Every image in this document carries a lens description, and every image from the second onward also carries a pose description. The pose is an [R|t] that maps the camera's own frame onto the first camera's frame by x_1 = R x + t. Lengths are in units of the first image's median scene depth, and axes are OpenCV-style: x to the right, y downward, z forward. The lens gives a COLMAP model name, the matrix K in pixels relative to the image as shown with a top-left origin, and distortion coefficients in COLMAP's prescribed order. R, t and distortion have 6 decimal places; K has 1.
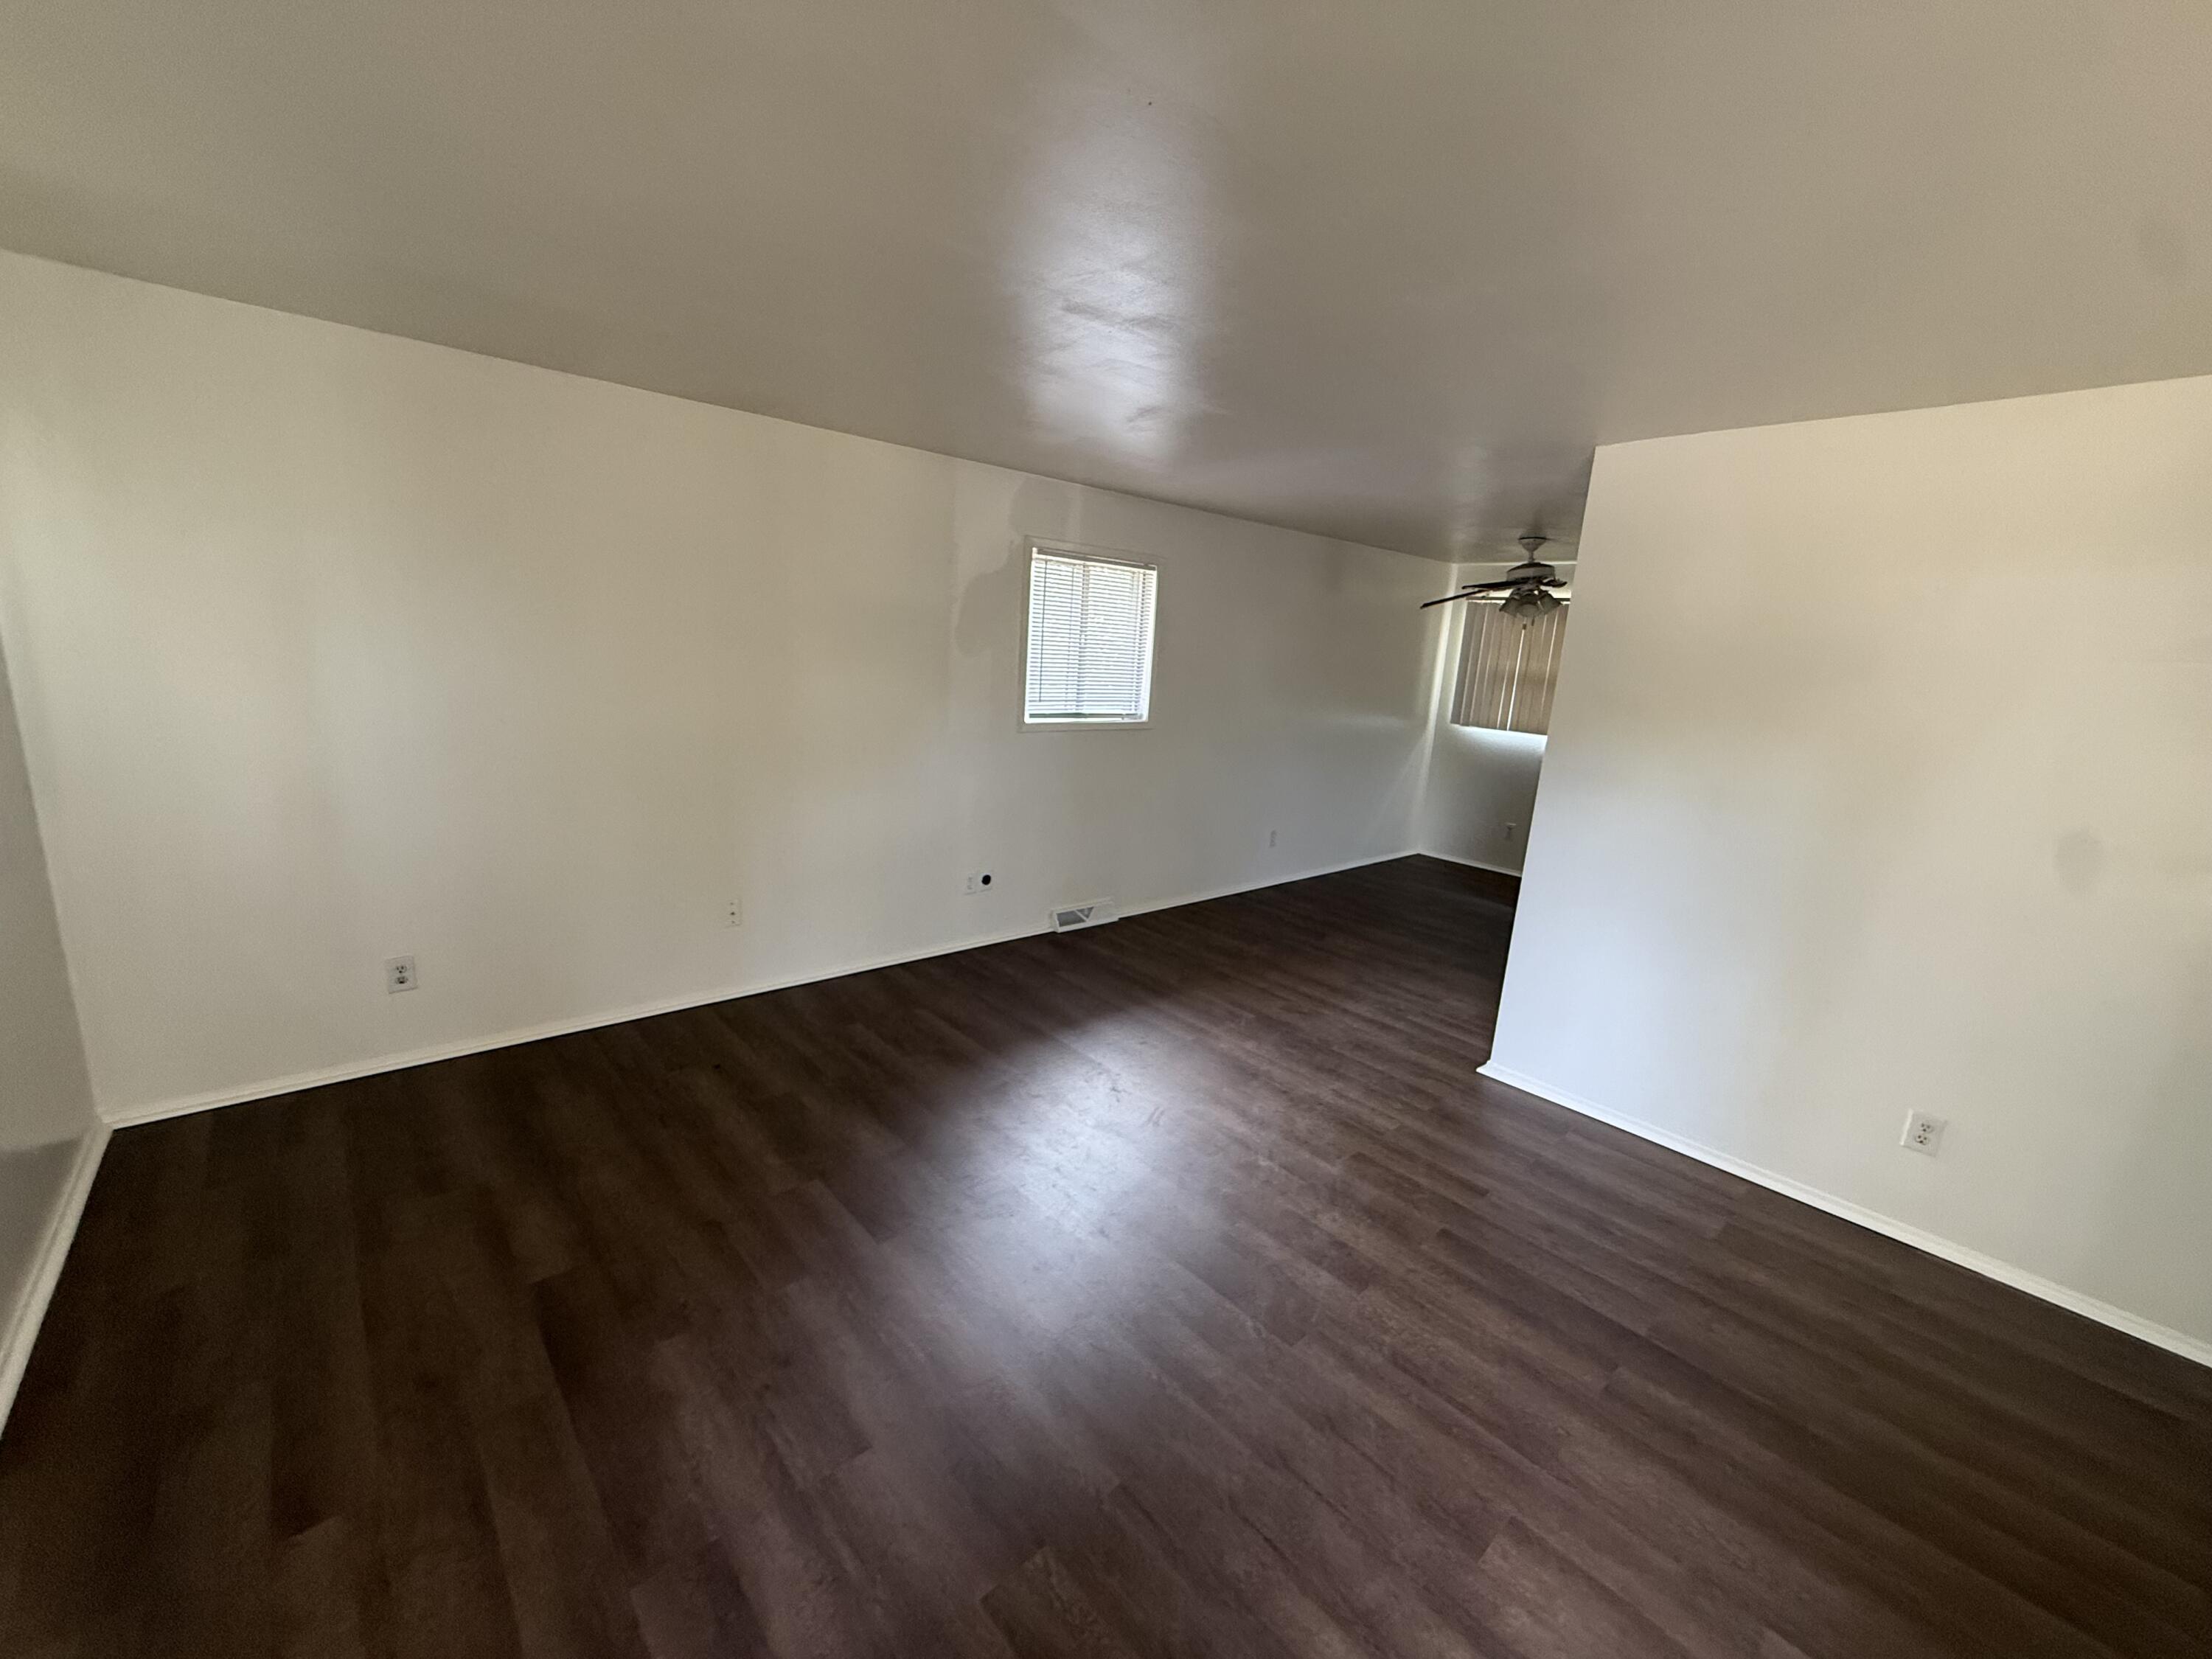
lens RADIAL K [[881.5, 0, 1098.5], [0, 881.5, 831.4], [0, 0, 1]] dist [0.000554, -0.000402]
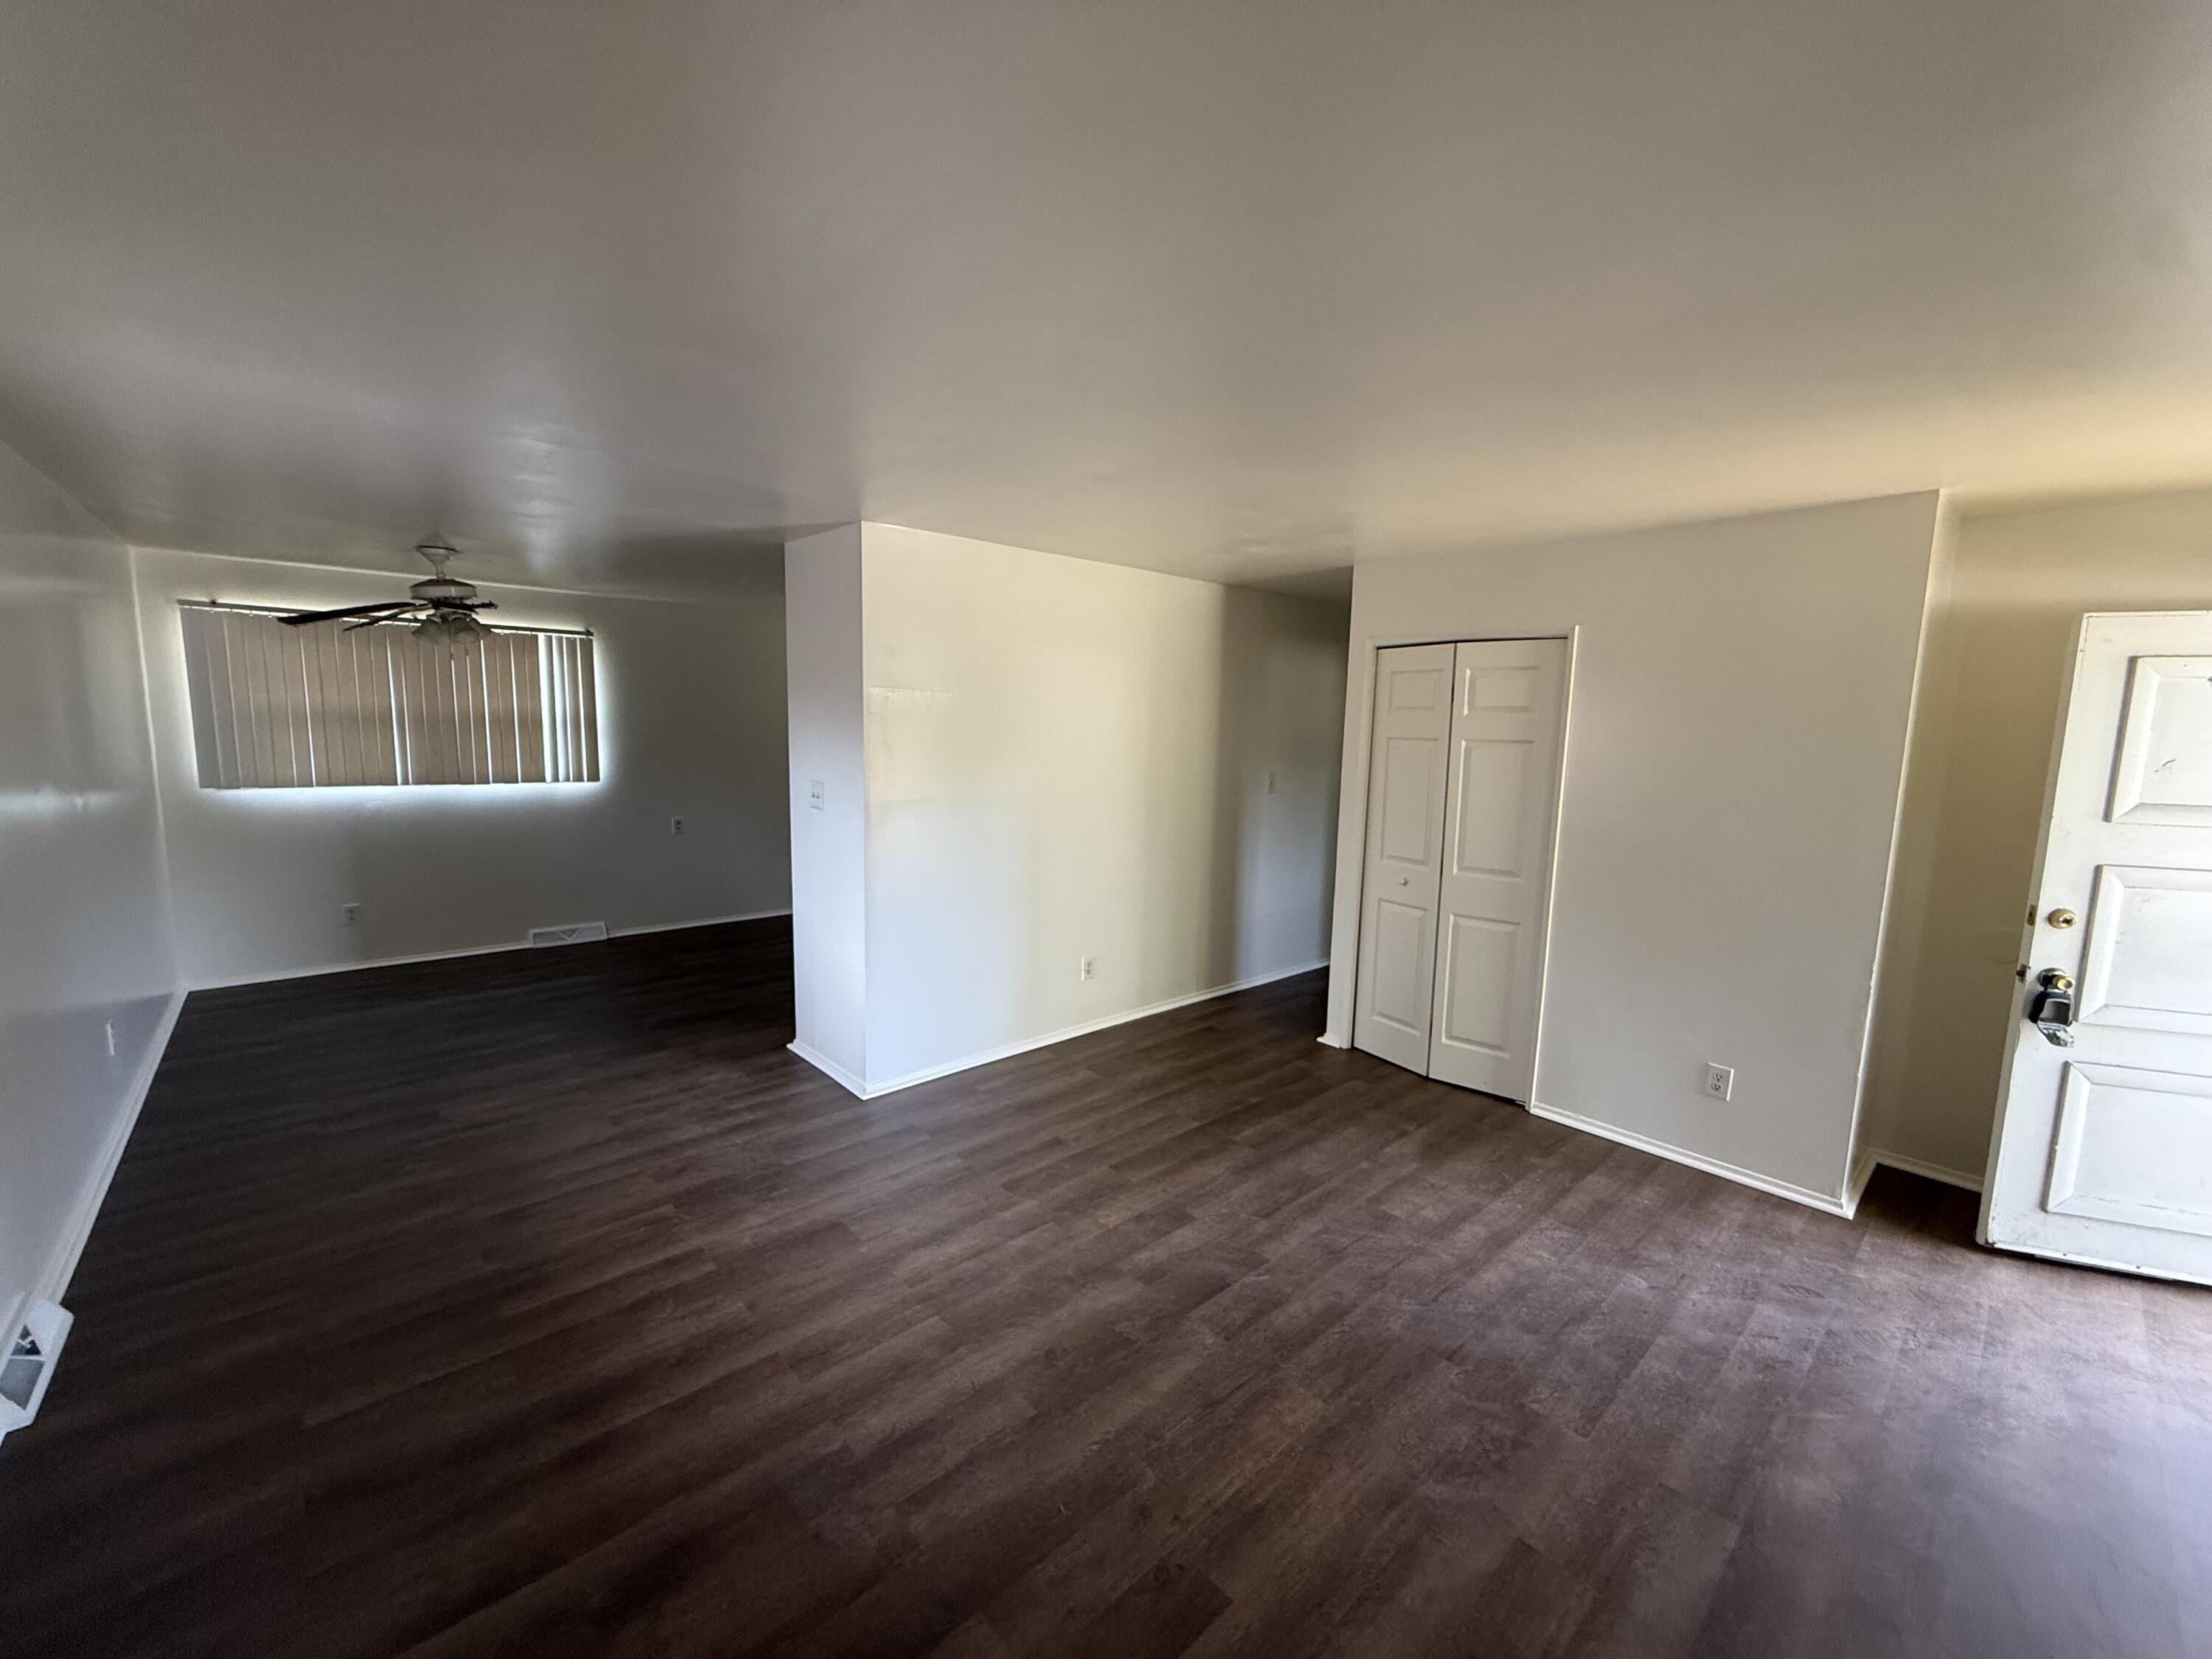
lens RADIAL K [[881.5, 0, 1098.5], [0, 881.5, 831.4], [0, 0, 1]] dist [0.000554, -0.000402]
pose [[-0.006815, -0.187158, 0.982306, -0.689075], [0.187087, 0.964745, 0.185110, -0.224948], [-0.982320, 0.185038, 0.028441, 0.815992]]
